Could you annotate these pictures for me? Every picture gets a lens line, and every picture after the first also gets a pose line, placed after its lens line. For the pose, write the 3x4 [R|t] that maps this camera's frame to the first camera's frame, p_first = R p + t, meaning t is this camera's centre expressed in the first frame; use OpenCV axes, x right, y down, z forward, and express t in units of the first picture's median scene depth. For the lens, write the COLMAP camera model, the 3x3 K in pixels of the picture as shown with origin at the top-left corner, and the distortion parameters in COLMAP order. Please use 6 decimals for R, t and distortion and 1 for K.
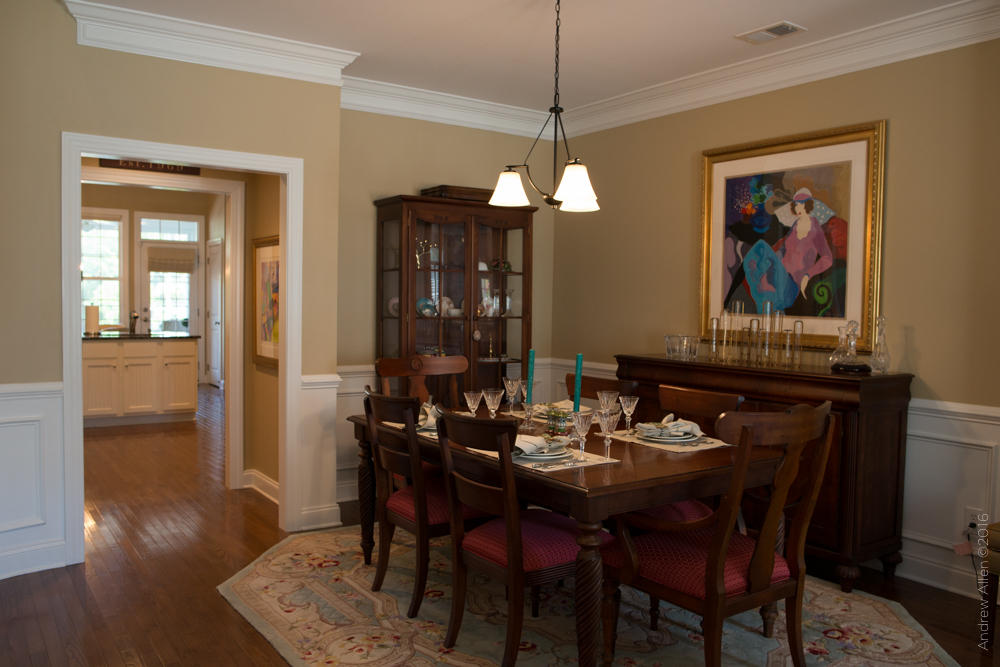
lens RADIAL K [[812.3, 0, 502.2], [0, 812.3, 337.2], [0, 0, 1]] dist [-0.070669, 0.059150]
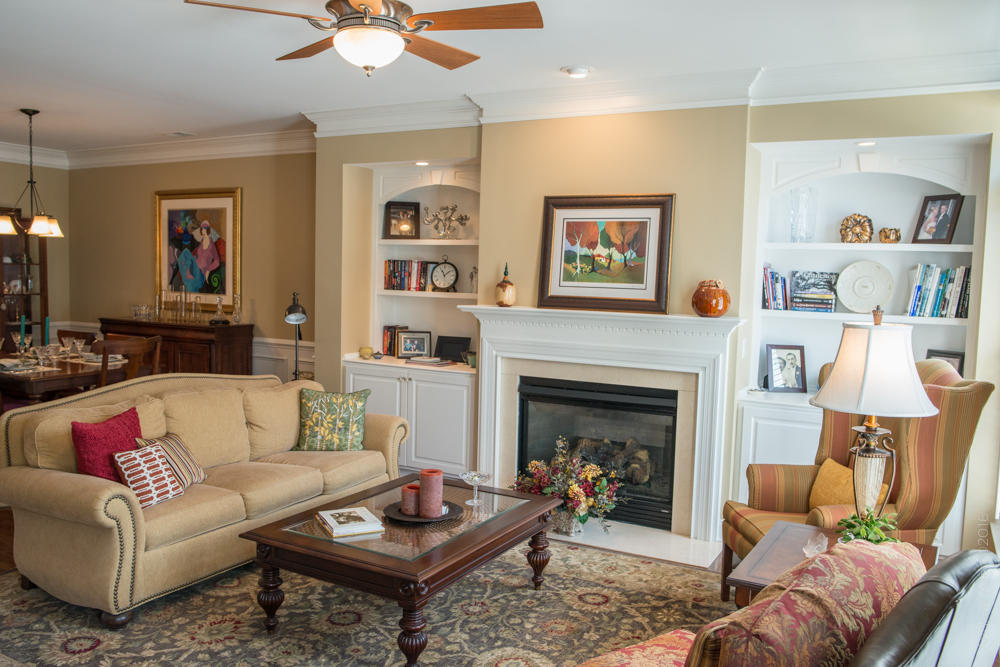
lens RADIAL K [[812.3, 0, 502.9], [0, 812.3, 336.7], [0, 0, 1]] dist [-0.070669, 0.059150]
pose [[0.896643, -0.030315, 0.441716, 0.162298], [0.011000, 0.998871, 0.046224, -0.005541], [-0.442619, -0.036587, 0.895963, -0.814027]]
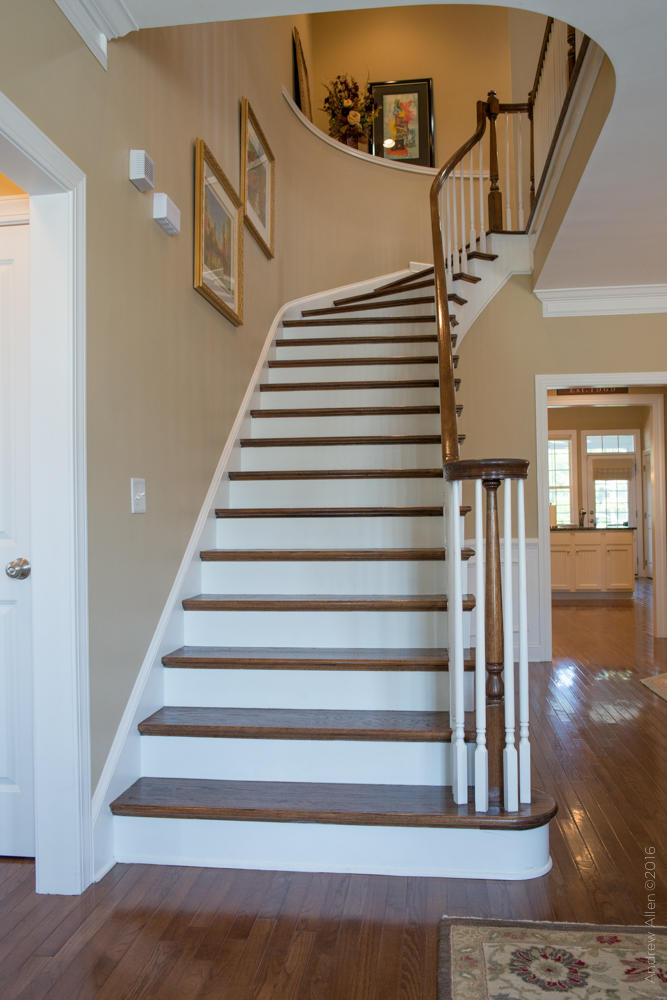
lens RADIAL K [[812.3, 0, 335.2], [0, 812.3, 500.1], [0, 0, 1]] dist [-0.070669, 0.059150]
pose [[0.747421, -0.040284, -0.663128, 0.148139], [-0.006105, 0.997701, -0.067489, 0.073343], [0.664322, 0.054491, 0.745457, -0.328300]]
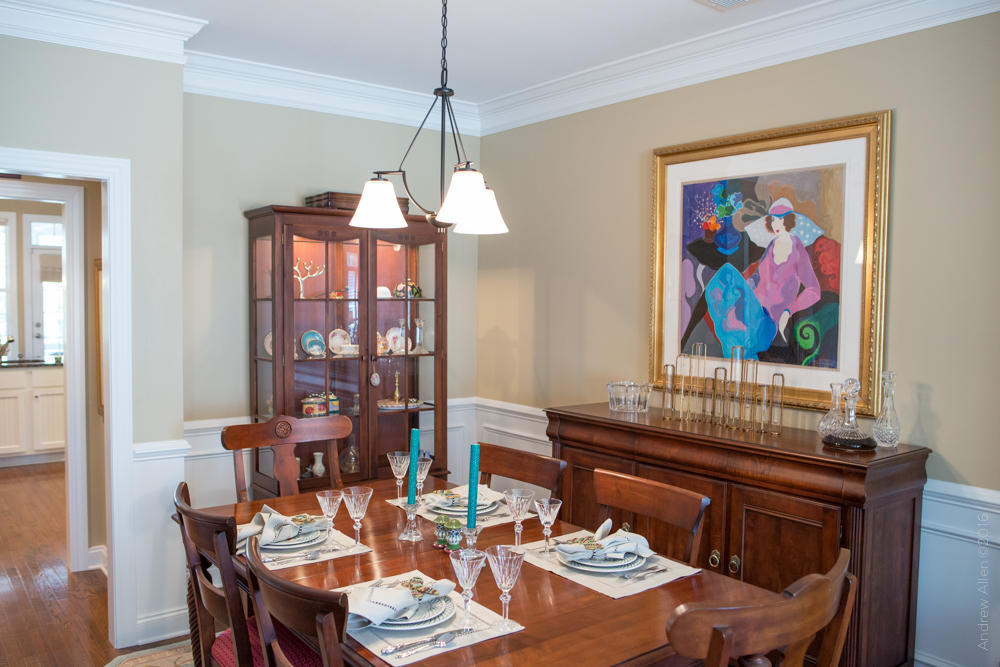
lens RADIAL K [[812.3, 0, 504.8], [0, 812.3, 335.4], [0, 0, 1]] dist [-0.070669, 0.059150]
pose [[0.998565, -0.007387, 0.053046, 0.061682], [0.007202, 0.999967, 0.003676, -0.054358], [-0.053072, -0.003289, 0.998585, 0.223522]]
